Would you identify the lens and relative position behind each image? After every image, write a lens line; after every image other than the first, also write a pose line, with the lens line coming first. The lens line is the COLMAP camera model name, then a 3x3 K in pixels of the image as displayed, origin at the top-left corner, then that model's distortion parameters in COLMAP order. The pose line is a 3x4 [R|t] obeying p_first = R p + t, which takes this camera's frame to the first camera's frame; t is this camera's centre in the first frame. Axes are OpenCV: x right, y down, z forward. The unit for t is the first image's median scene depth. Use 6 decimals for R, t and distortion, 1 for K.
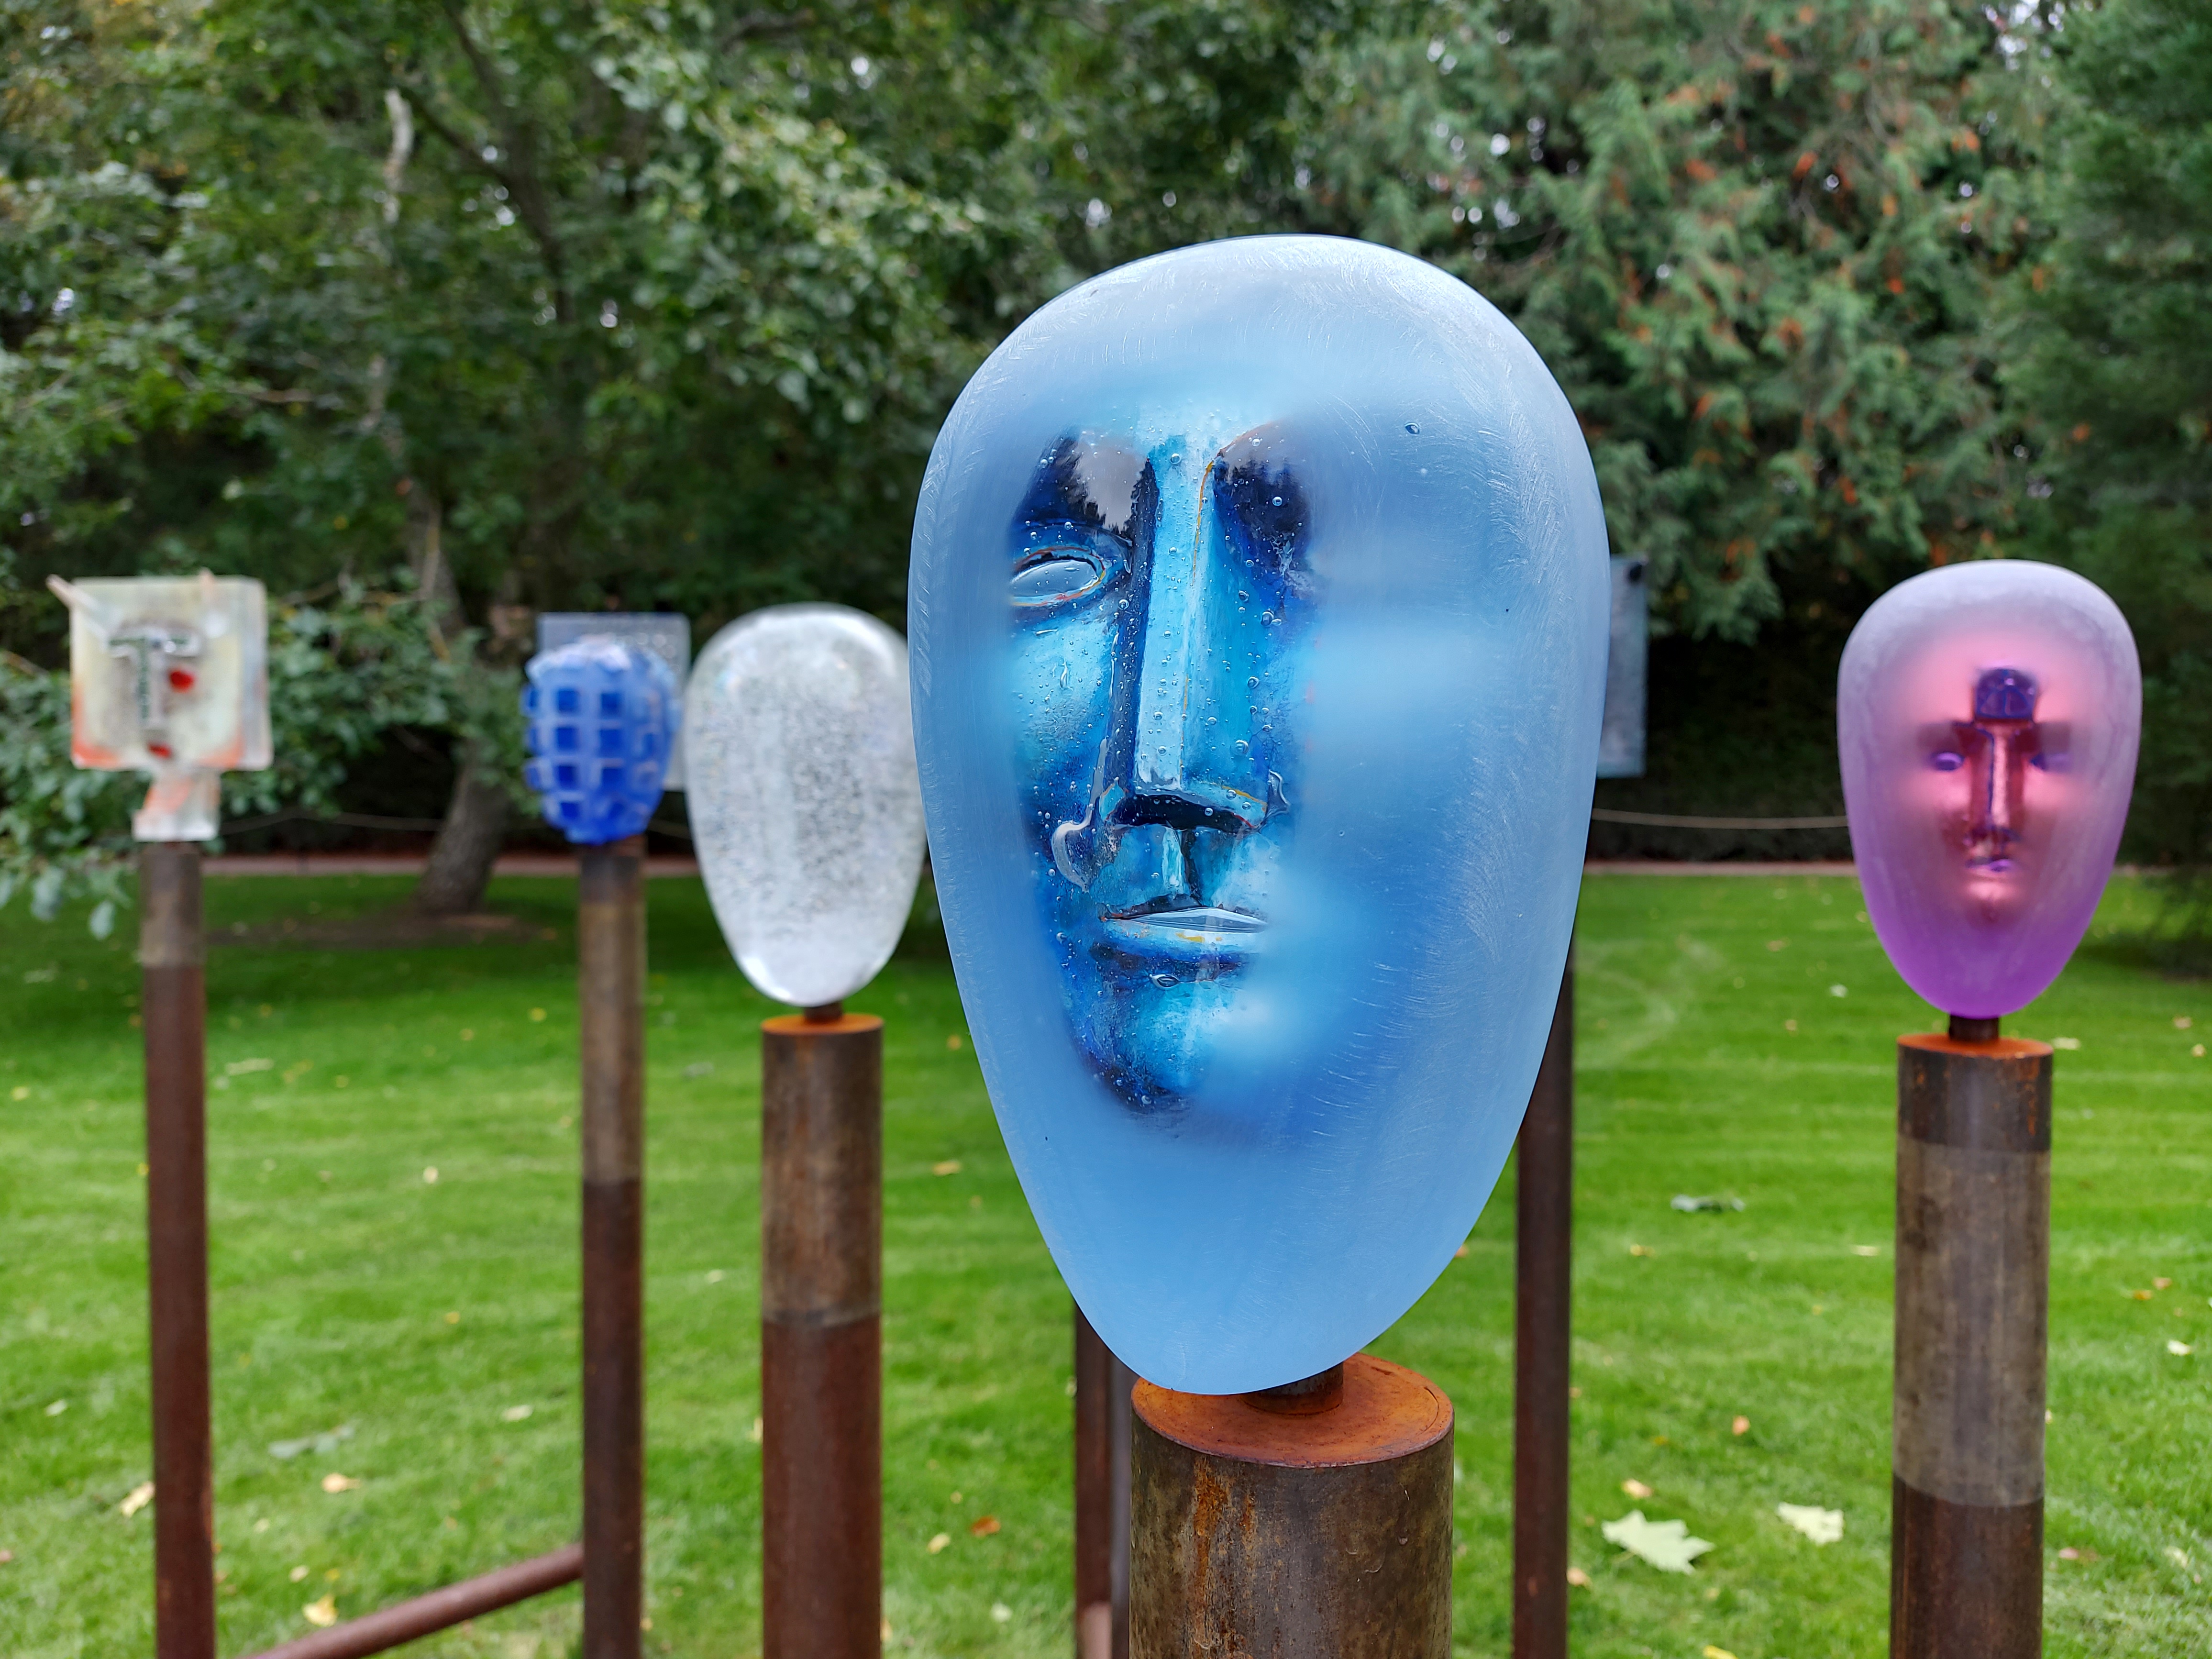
lens RADIAL K [[1611.7, 0, 1114.6], [0, 1611.7, 845.1], [0, 0, 1]] dist [0.041063, -0.039143]
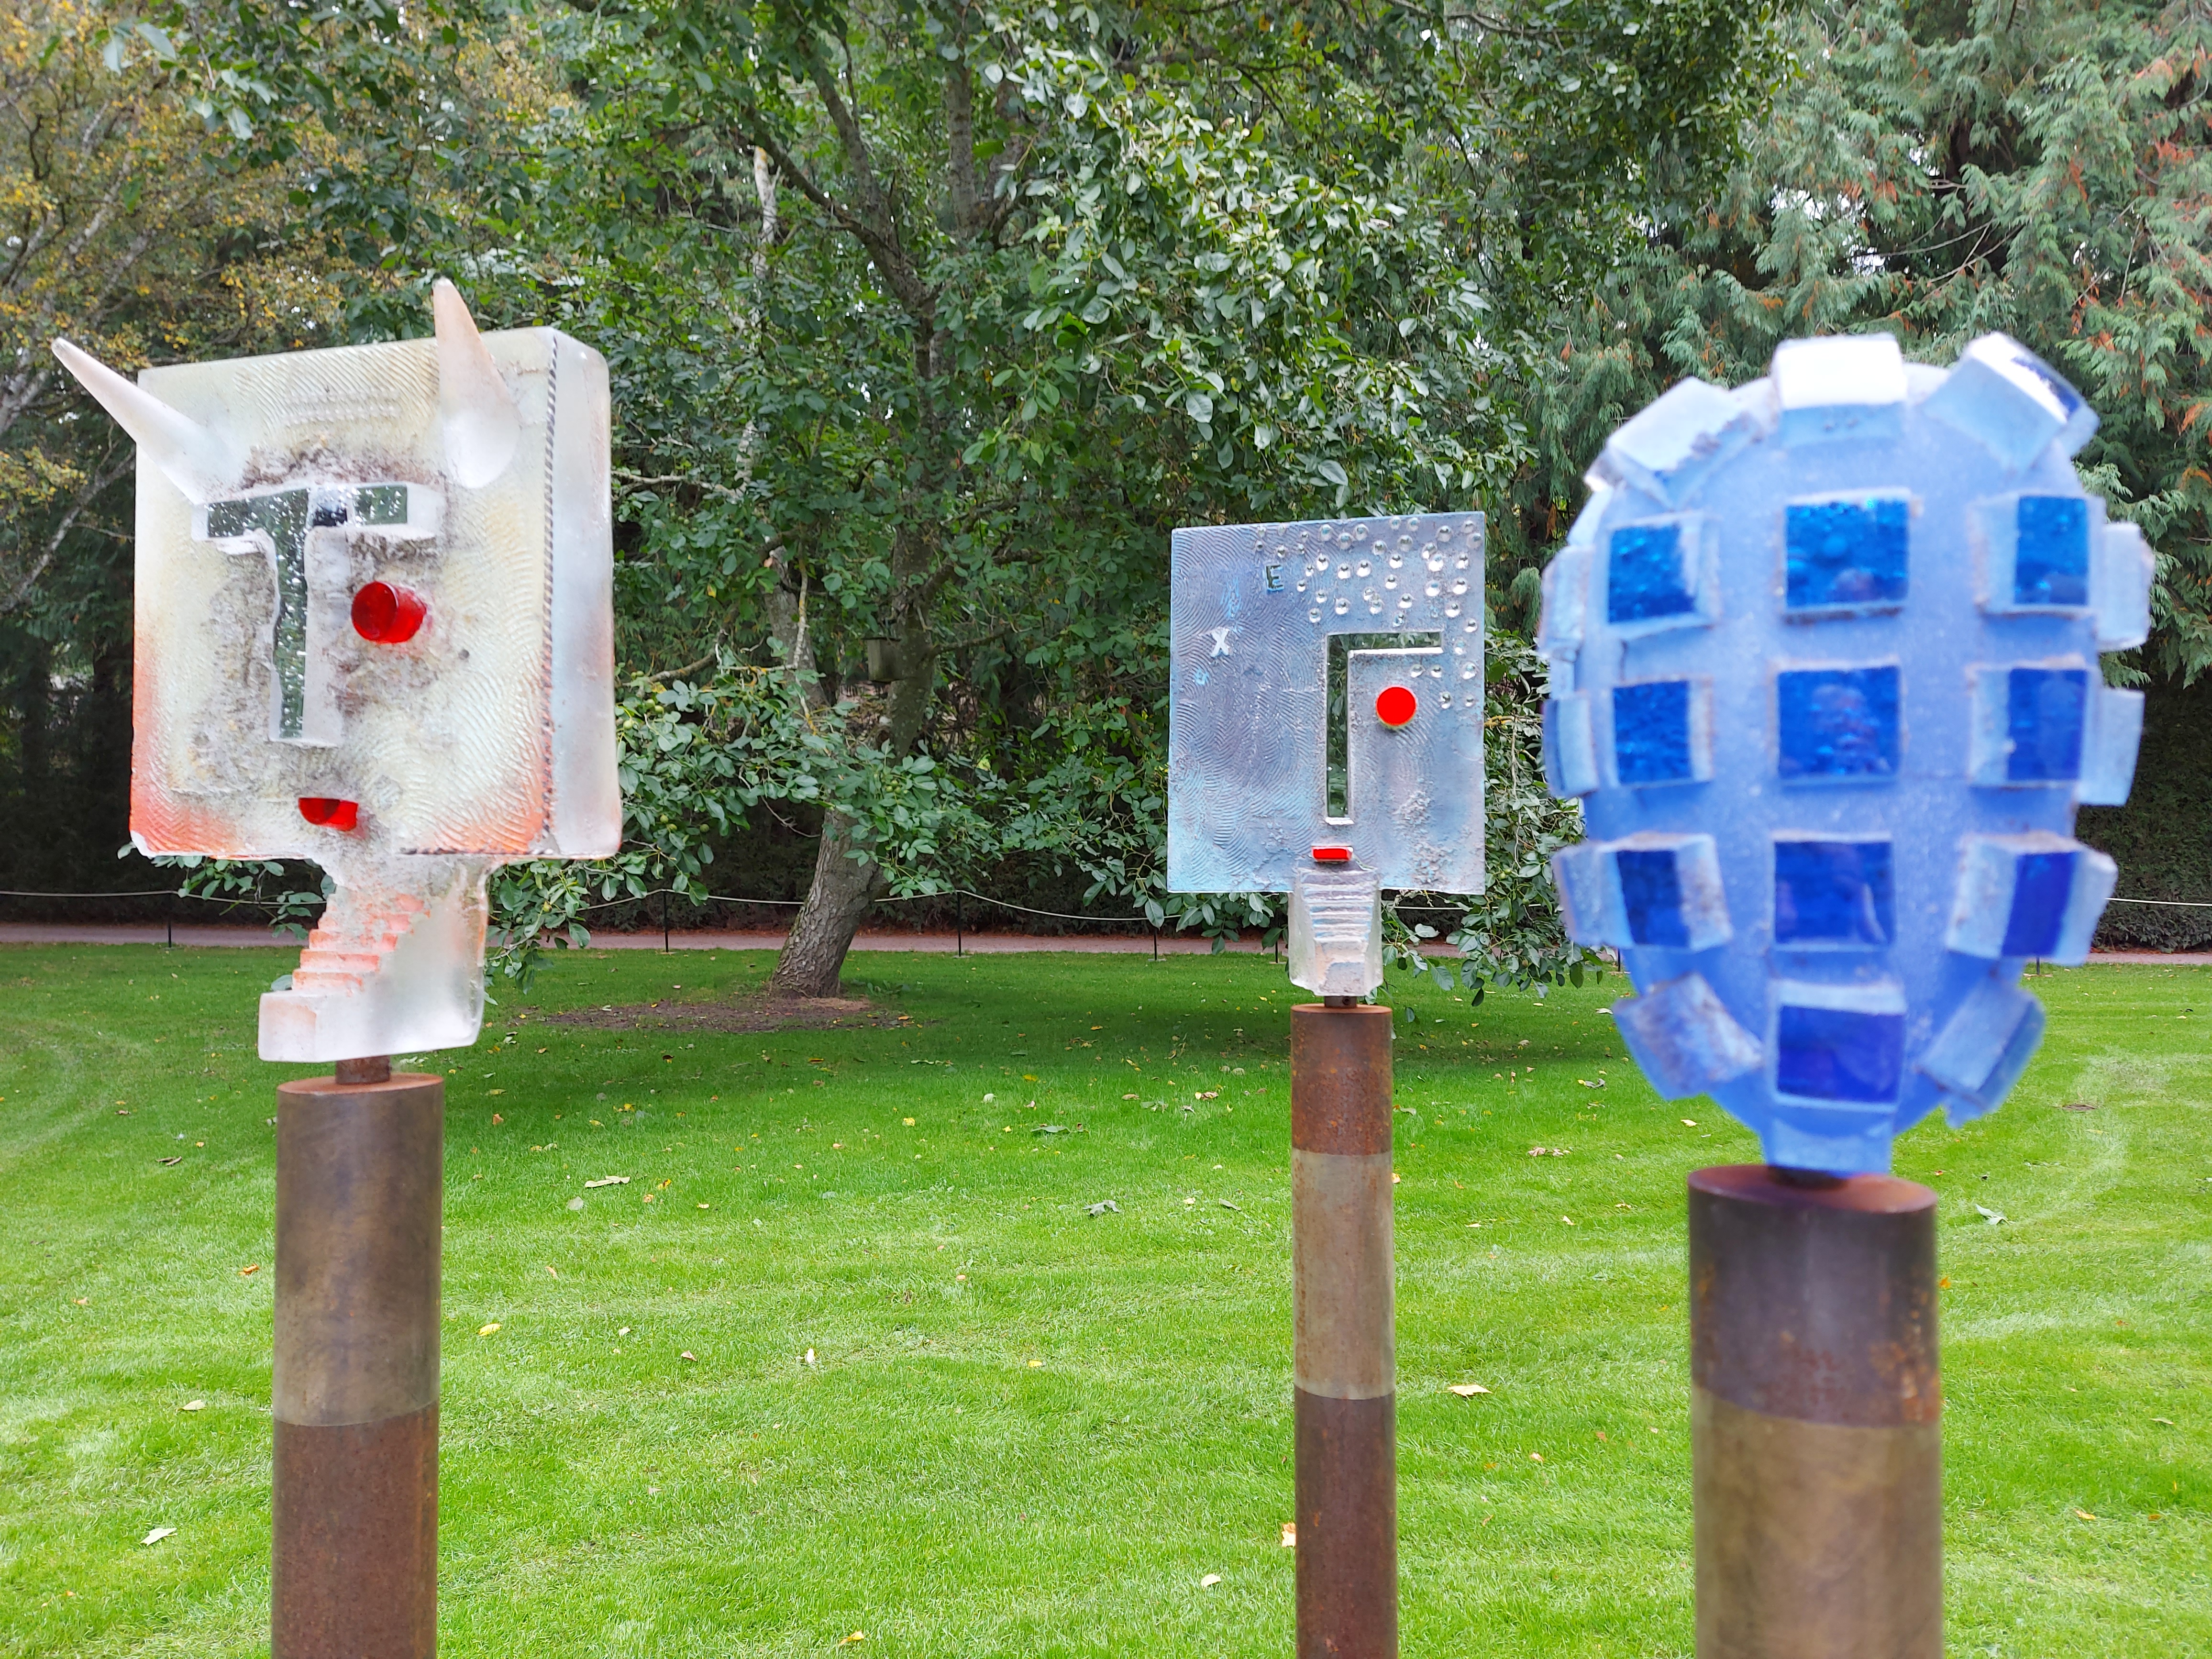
lens RADIAL K [[1611.7, 0, 1097.7], [0, 1611.7, 843.8], [0, 0, 1]] dist [0.041063, -0.039143]
pose [[0.979232, -0.005671, -0.202664, -0.072113], [-0.004246, 0.998816, -0.048466, -0.007304], [0.202699, 0.048320, 0.978048, 0.141319]]
